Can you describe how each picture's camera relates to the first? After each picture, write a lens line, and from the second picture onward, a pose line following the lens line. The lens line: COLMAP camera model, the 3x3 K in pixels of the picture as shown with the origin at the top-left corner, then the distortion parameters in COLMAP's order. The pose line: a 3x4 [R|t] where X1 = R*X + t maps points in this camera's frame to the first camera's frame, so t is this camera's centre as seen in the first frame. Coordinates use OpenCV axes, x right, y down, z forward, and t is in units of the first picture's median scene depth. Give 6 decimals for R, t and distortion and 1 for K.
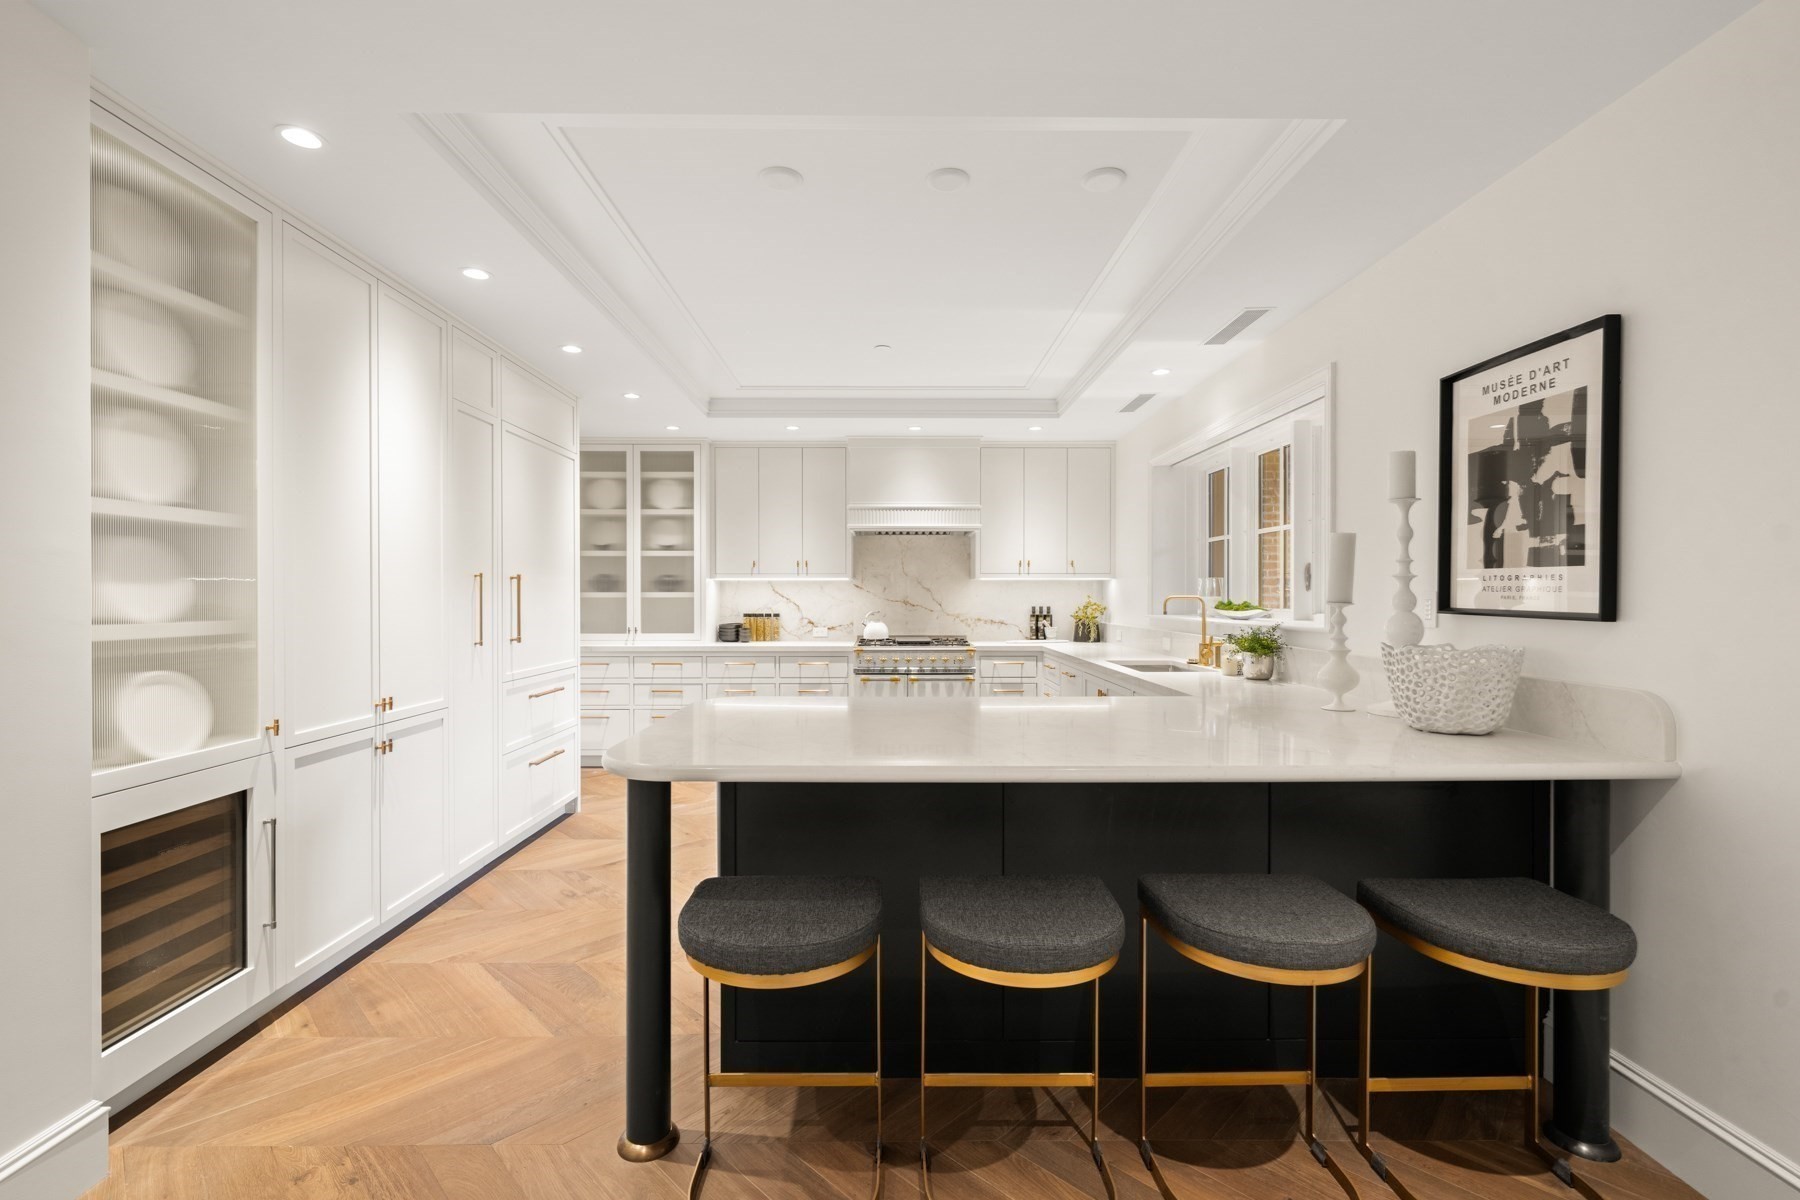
lens RADIAL K [[840.0, 0, 907.0], [0, 840.0, 600.8], [0, 0, 1]] dist [-0.000326, -0.001750]
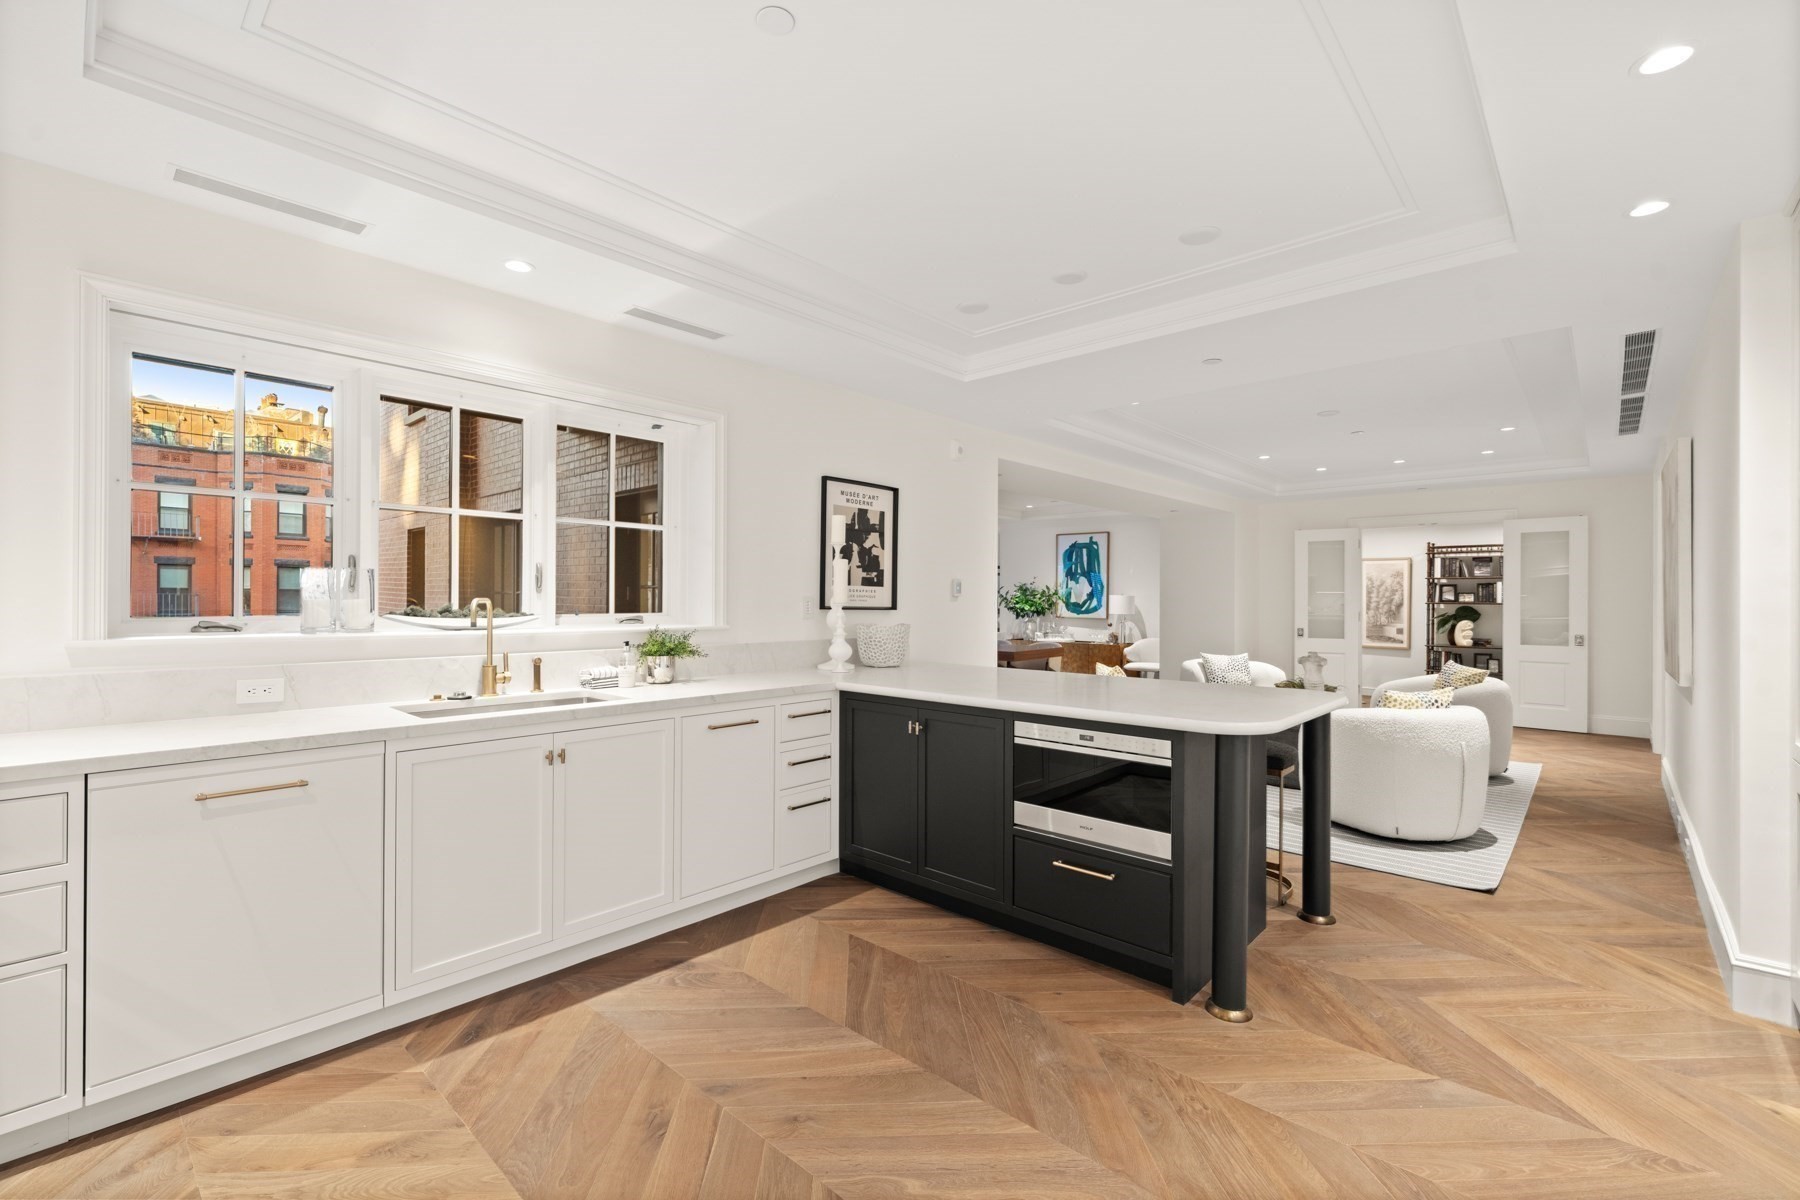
lens RADIAL K [[769.3, 0, 897.1], [0, 769.3, 601.0], [0, 0, 1]] dist [0.003122, -0.000823]
pose [[-0.729918, -0.004419, 0.683520, -0.655888], [0.000217, 0.999978, 0.006696, -0.015084], [-0.683534, 0.005036, -0.729901, 2.368304]]
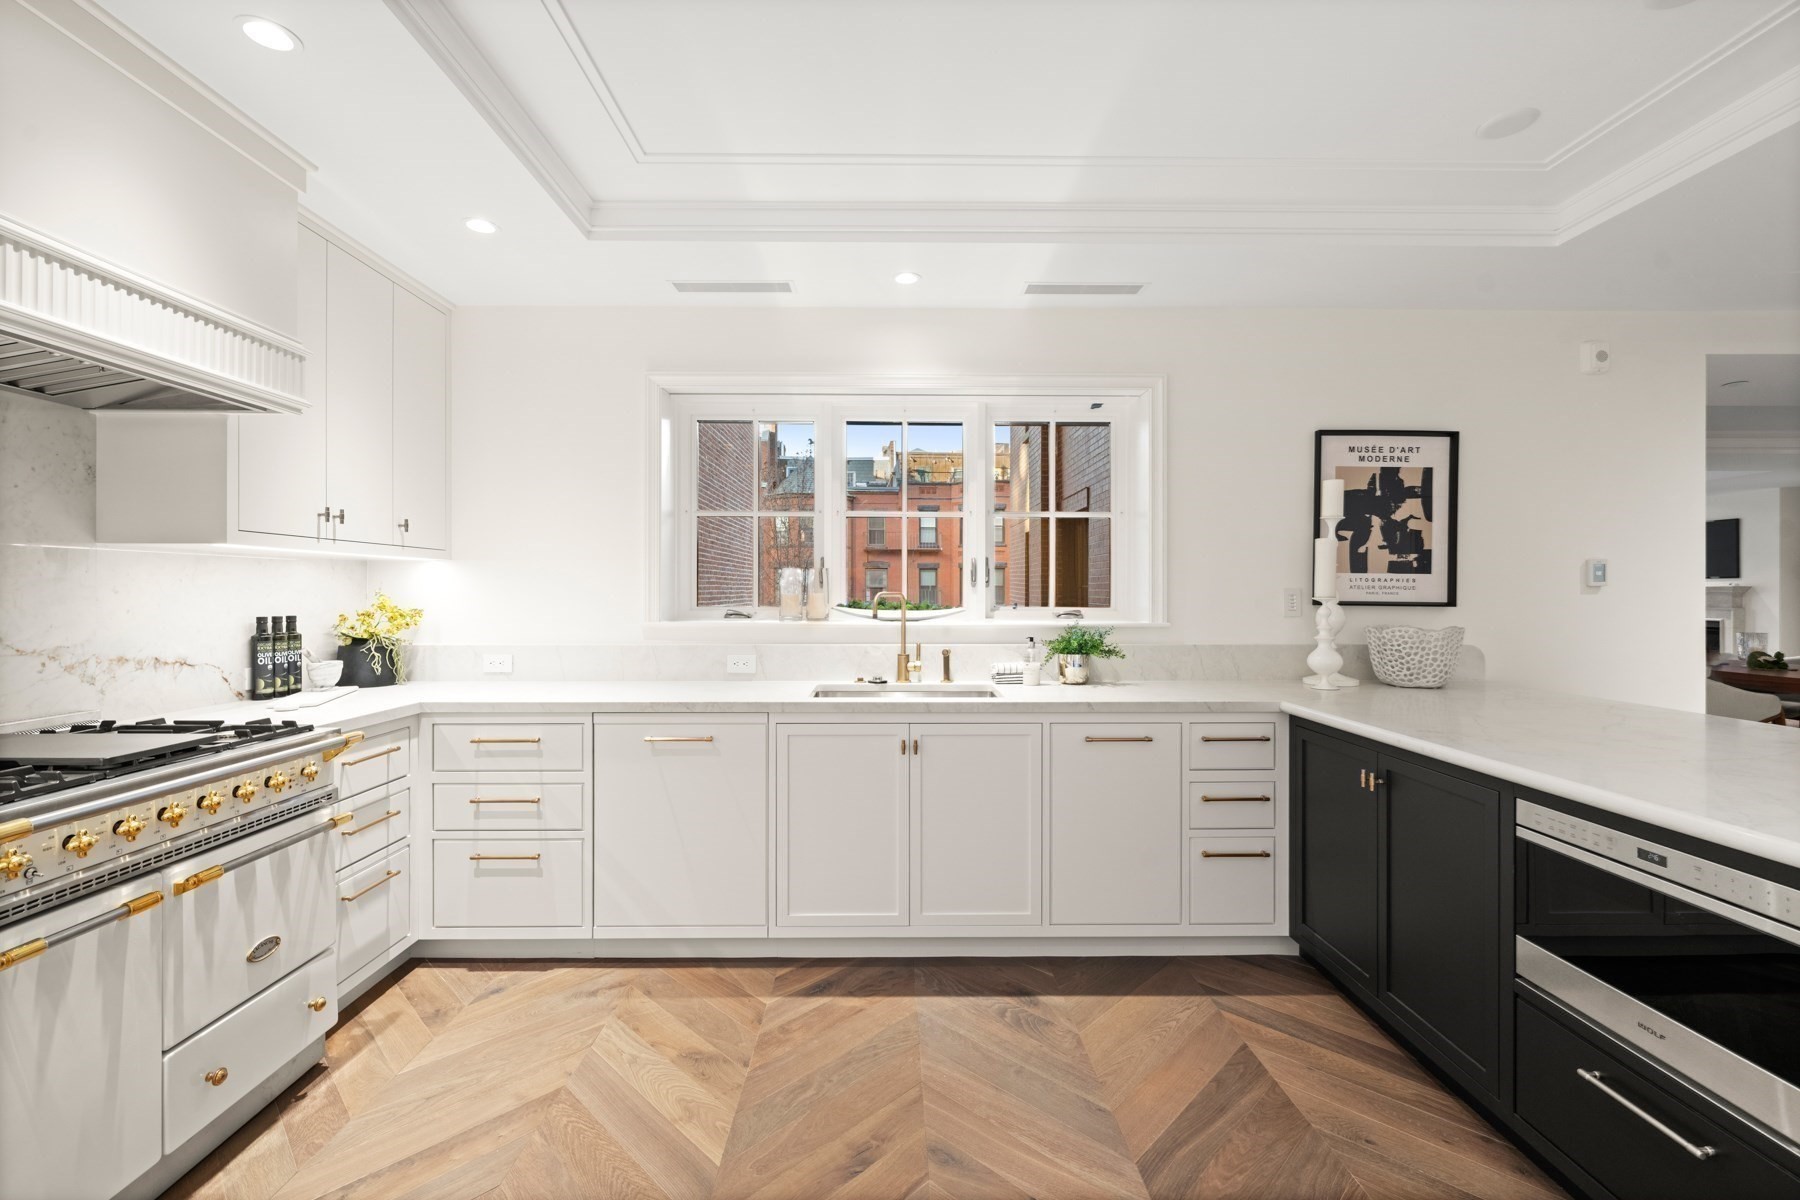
lens RADIAL K [[764.9, 0, 897.8], [0, 764.9, 594.5], [0, 0, 1]] dist [-0.000736, 0.000310]
pose [[-0.004966, -0.003095, 0.999983, -0.664764], [0.006603, 0.999973, 0.003127, -0.011581], [-0.999966, 0.006618, -0.004945, 1.918441]]
